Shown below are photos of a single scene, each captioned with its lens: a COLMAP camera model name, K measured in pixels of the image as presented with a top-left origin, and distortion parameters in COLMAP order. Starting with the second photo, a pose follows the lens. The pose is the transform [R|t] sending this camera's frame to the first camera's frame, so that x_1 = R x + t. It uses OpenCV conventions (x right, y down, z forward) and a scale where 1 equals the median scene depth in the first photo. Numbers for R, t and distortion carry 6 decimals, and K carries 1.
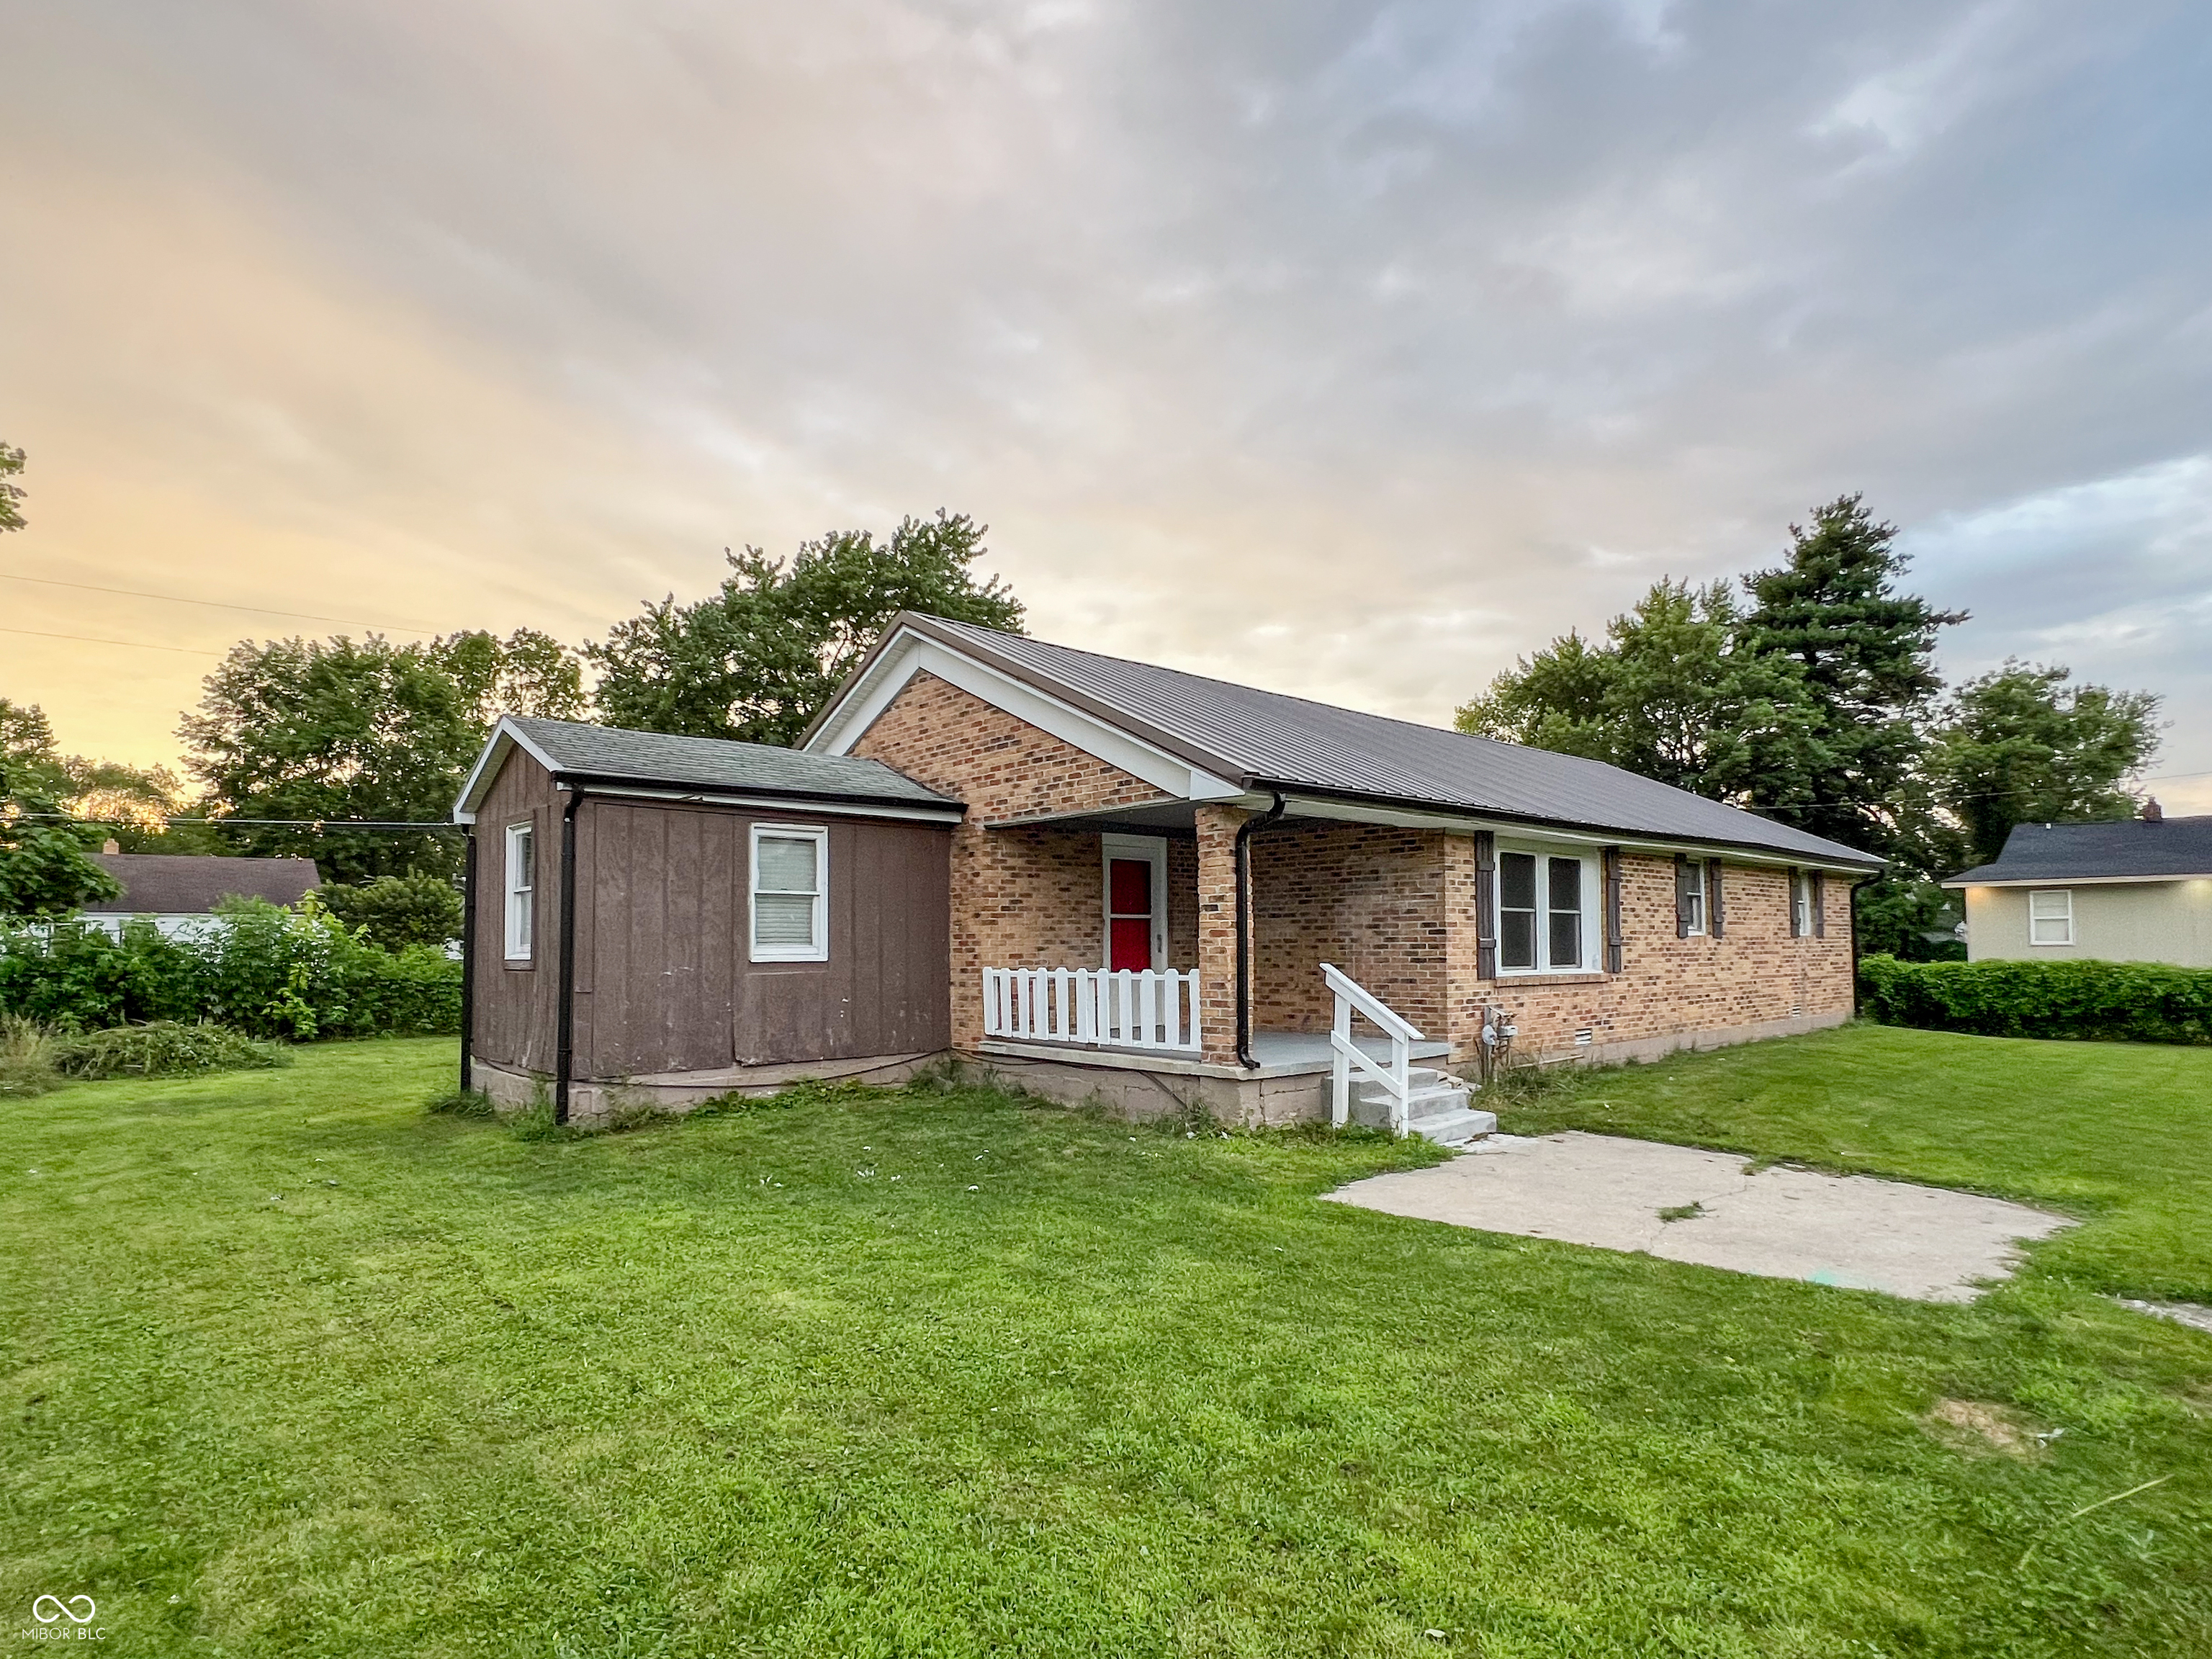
lens RADIAL K [[1182.8, 0, 1121.2], [0, 1182.8, 895.4], [0, 0, 1]] dist [-0.000484, -0.000319]
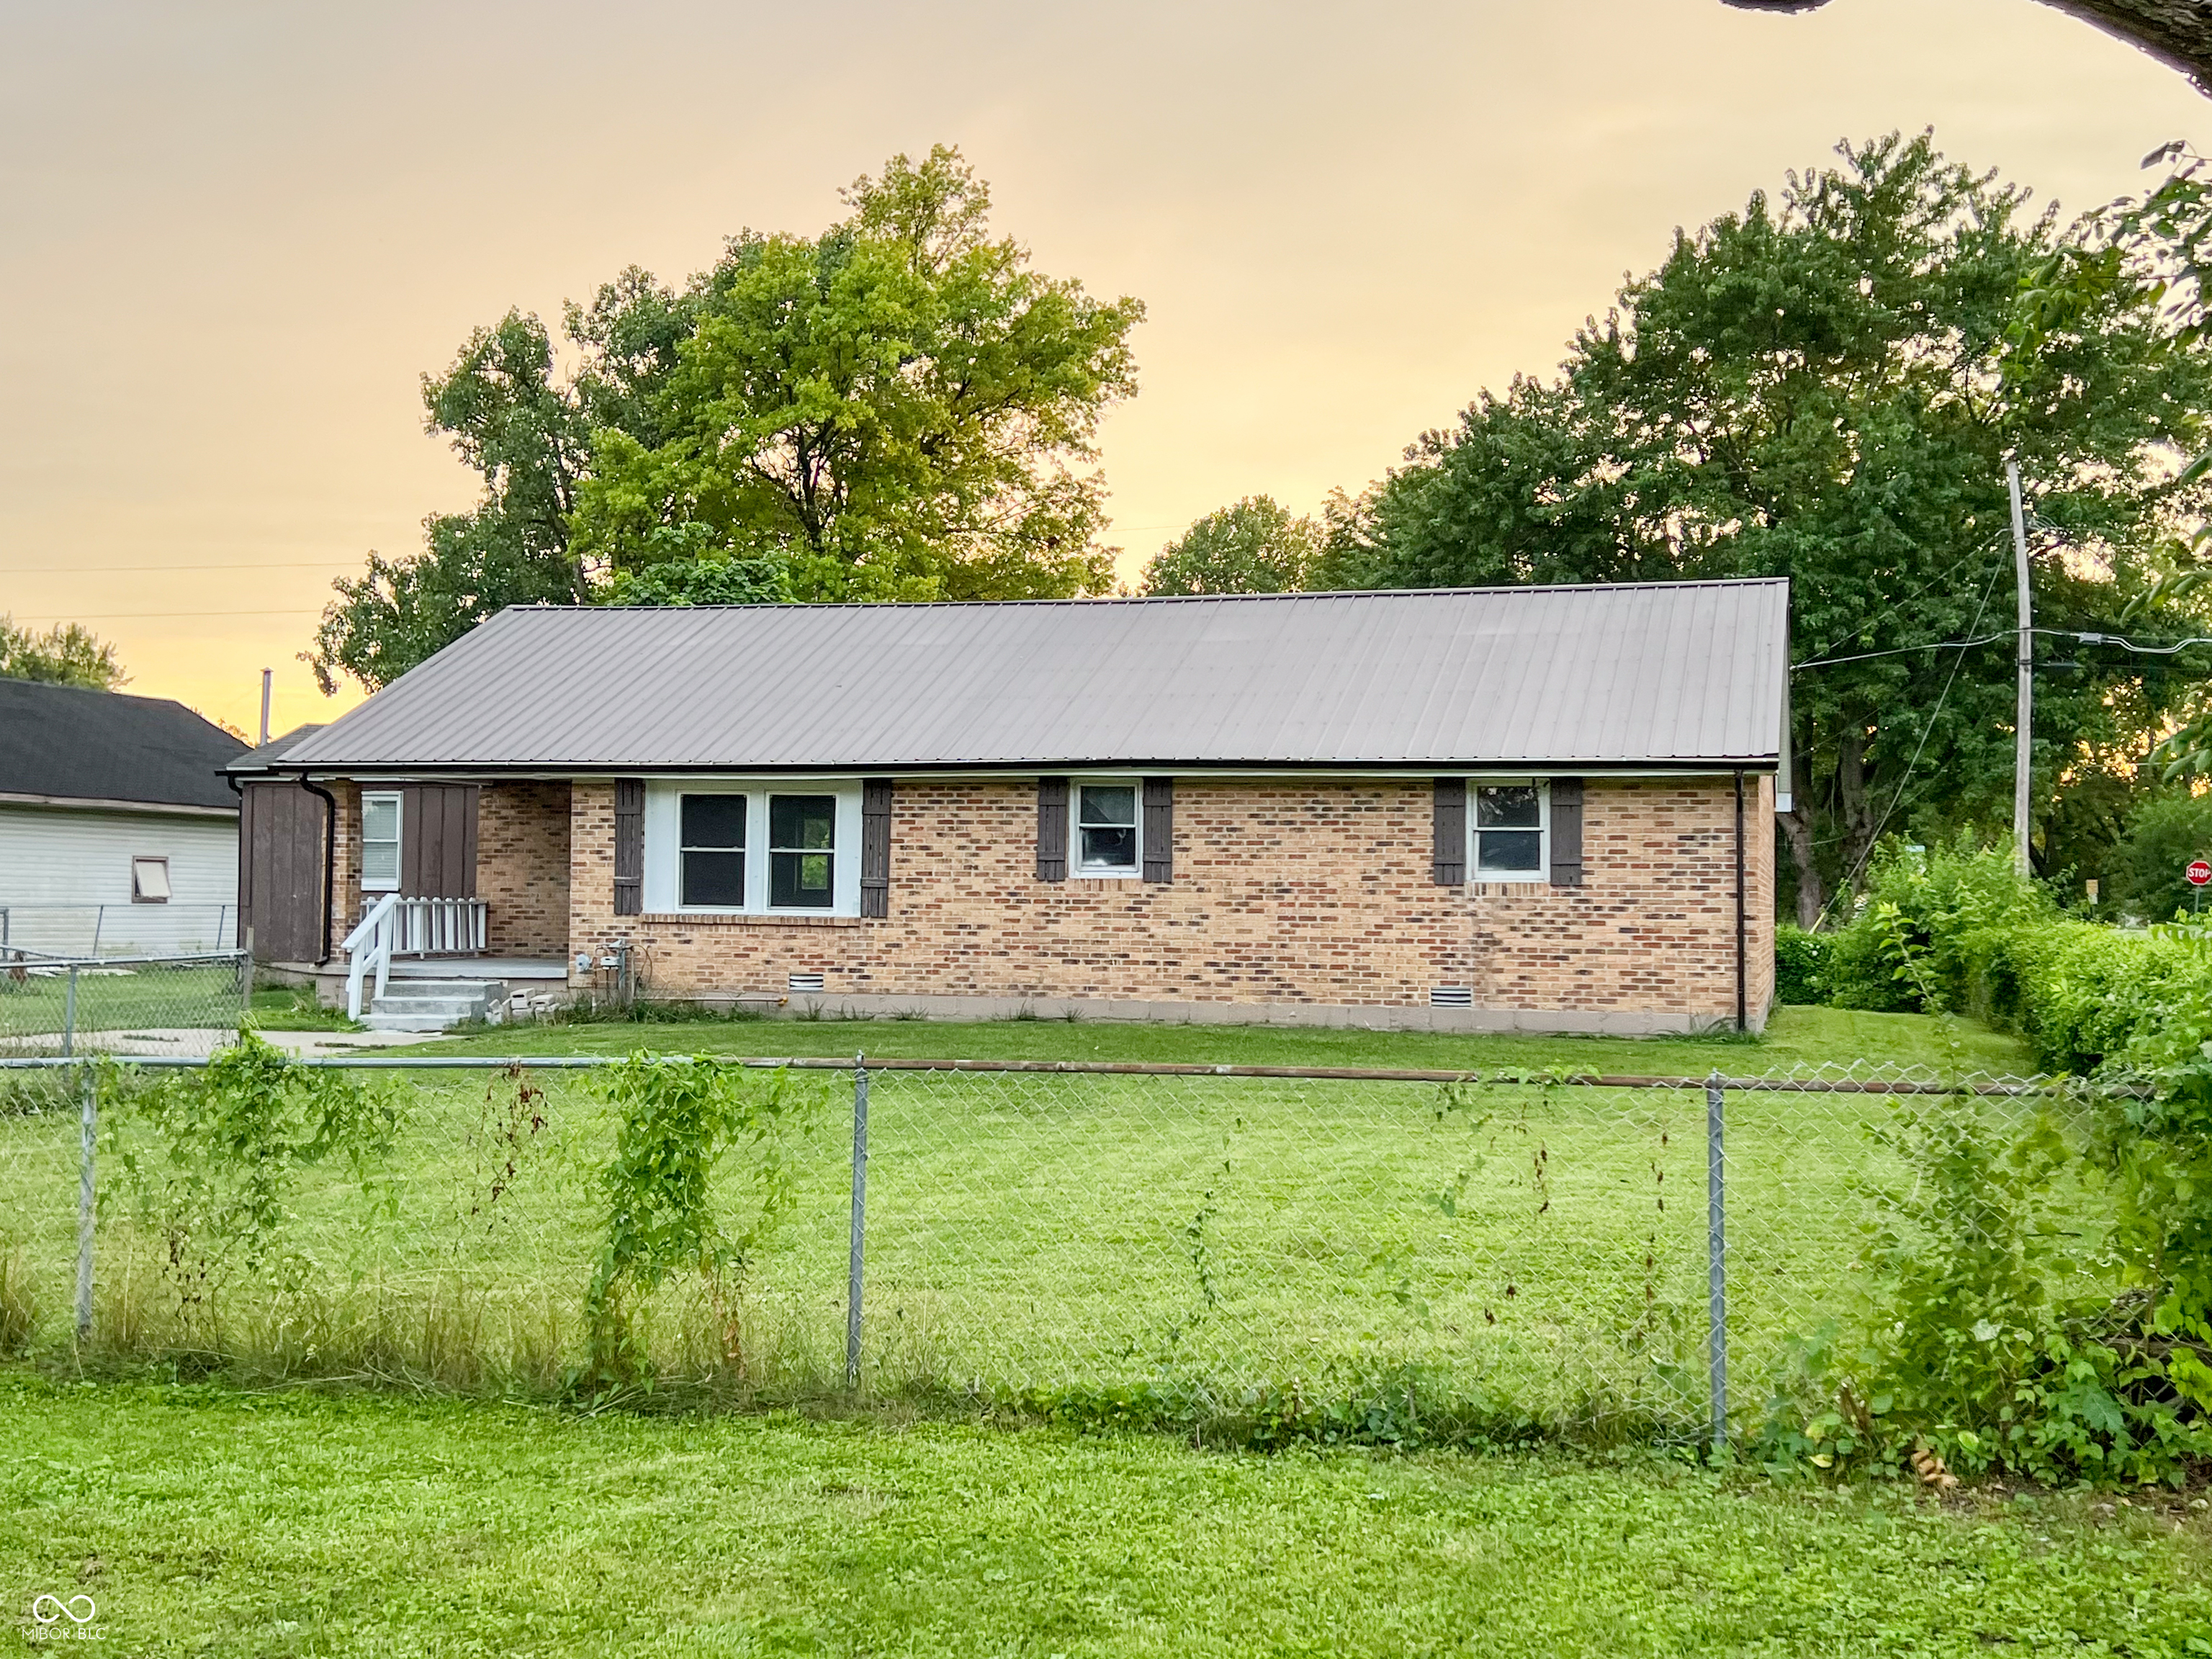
lens RADIAL K [[2425.0, 0, 1110.3], [0, 2425.0, 833.4], [0, 0, 1]] dist [0.131531, 0.000000]
pose [[0.531841, -0.008555, -0.846801, 2.247181], [0.020561, 0.999785, 0.002813, -0.000843], [0.846595, -0.018907, 0.531902, 0.172585]]
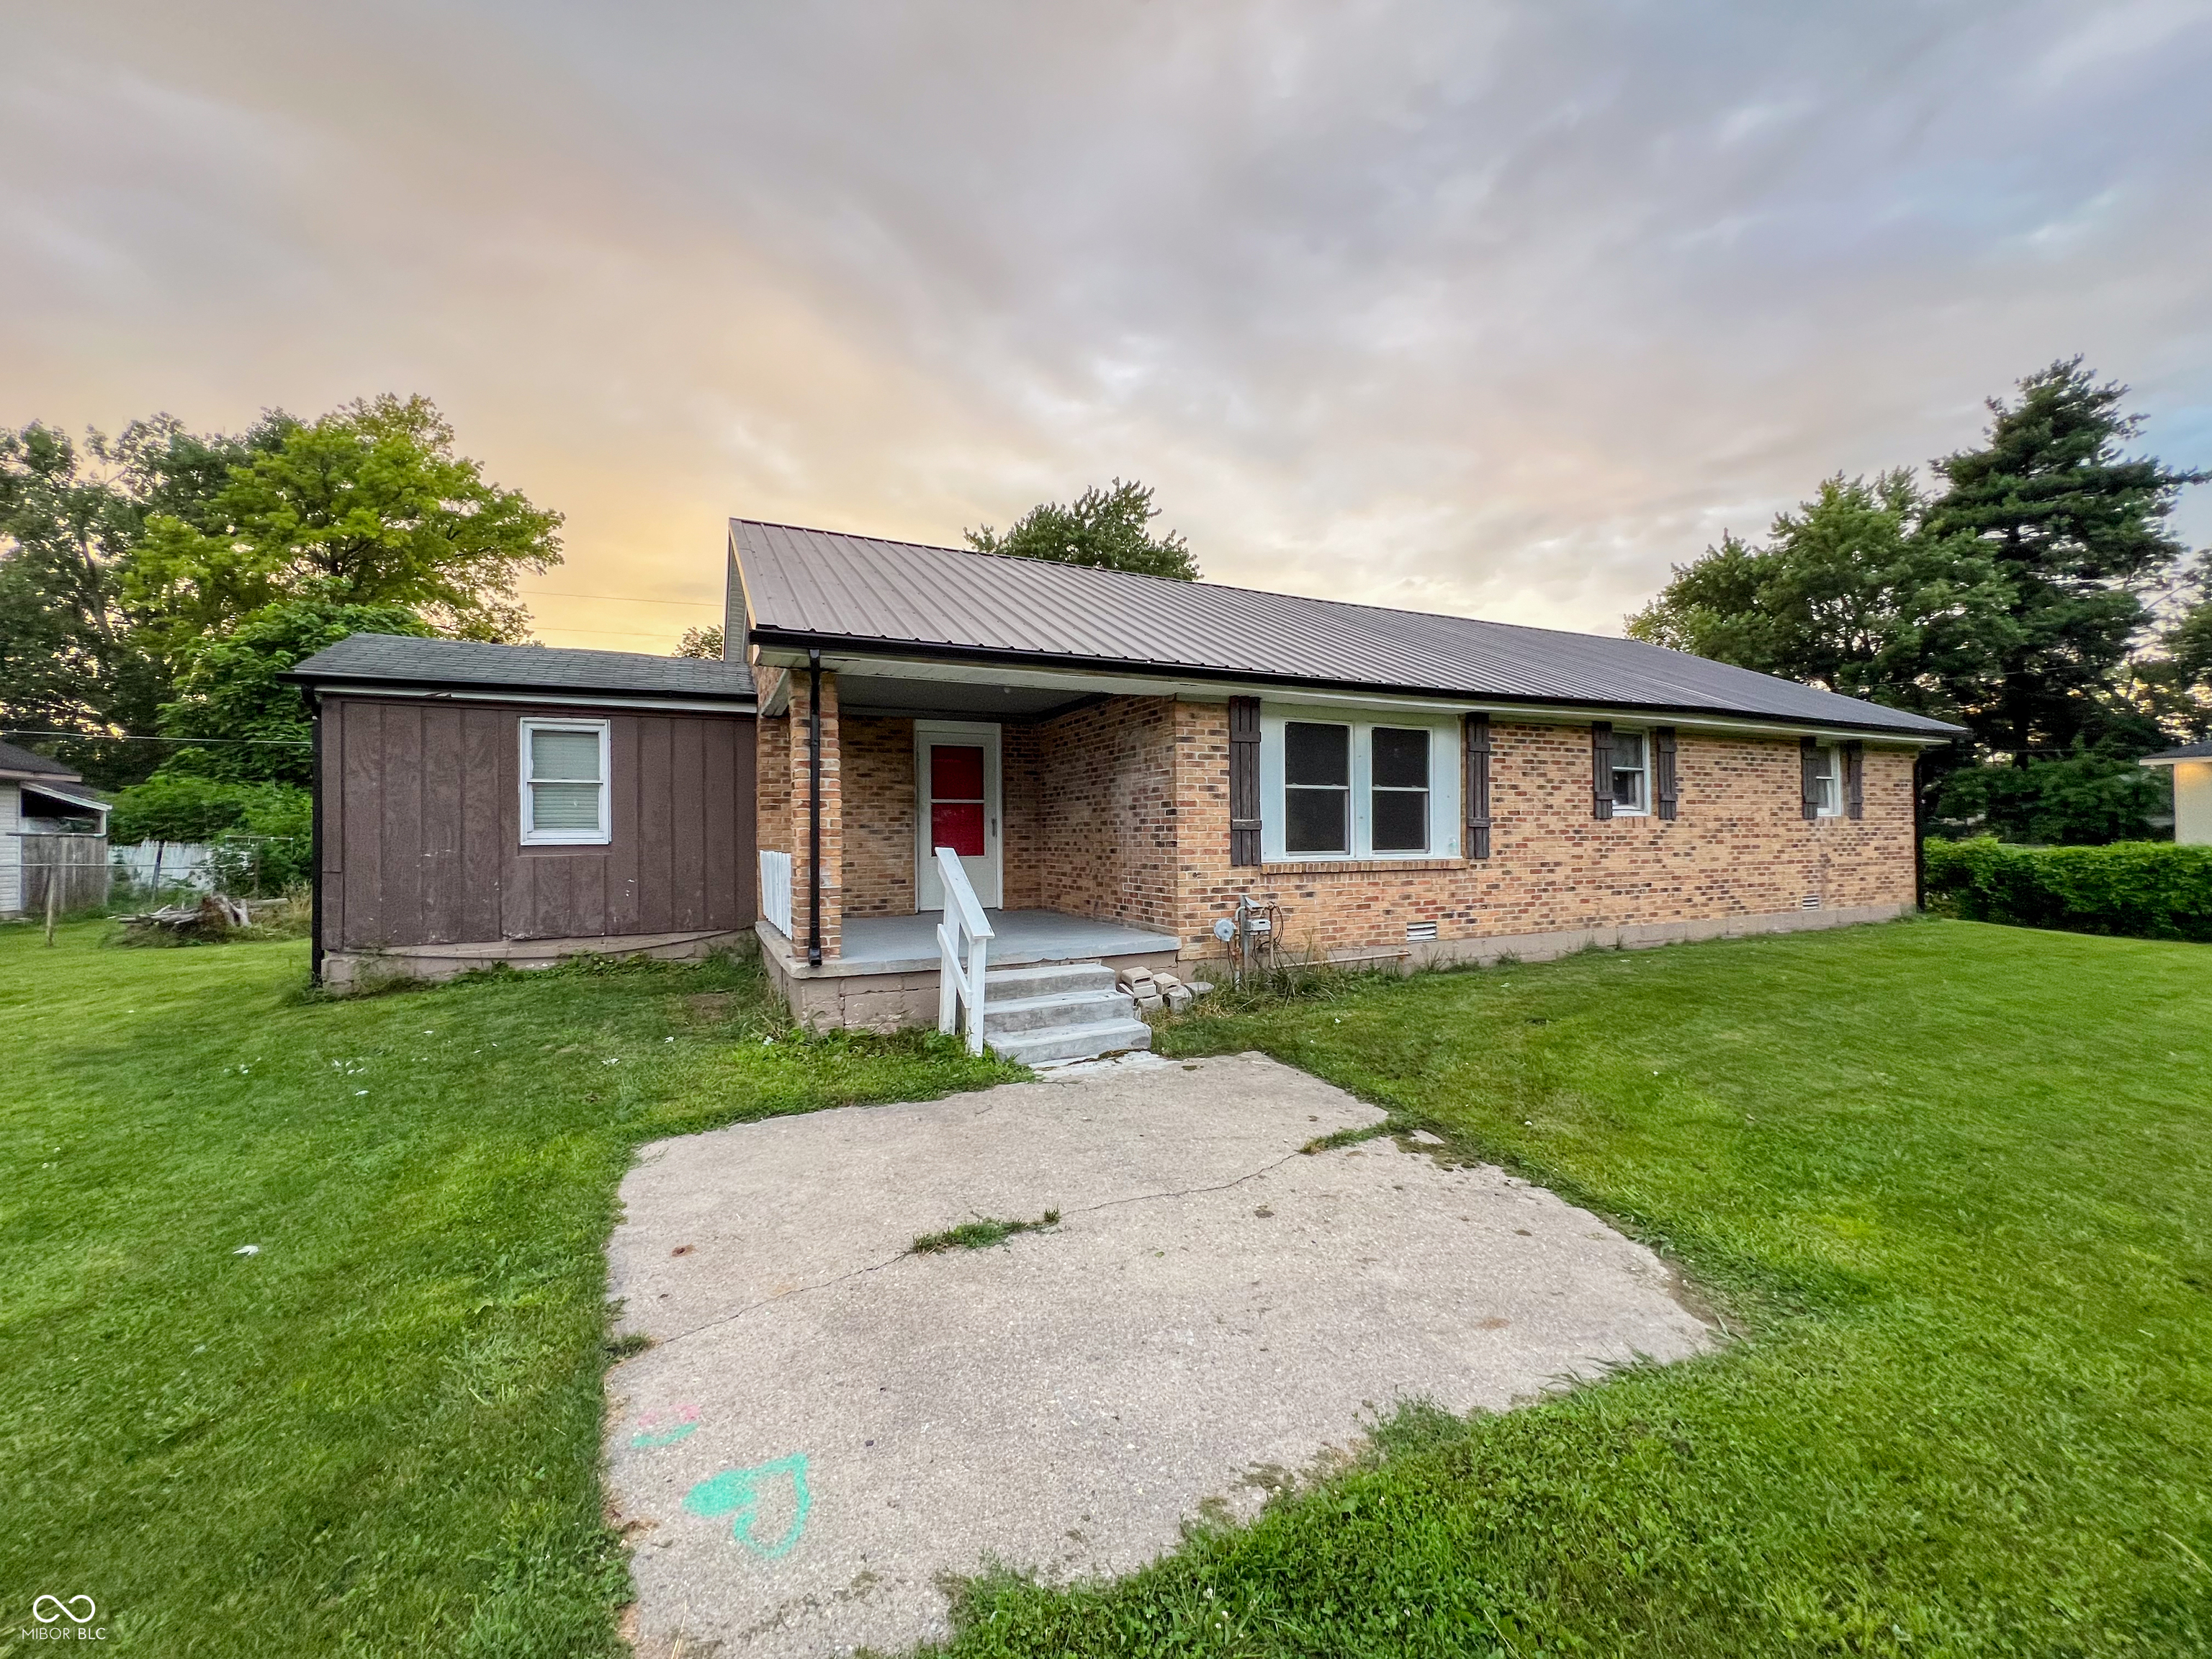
lens RADIAL K [[896.7, 0, 1111.6], [0, 896.7, 827.7], [0, 0, 1]] dist [-0.001333, 0.000406]
pose [[0.957297, -0.004566, -0.289070, 0.374202], [0.015016, 0.999311, 0.033943, 0.016989], [0.288716, -0.036835, 0.956706, 0.306772]]
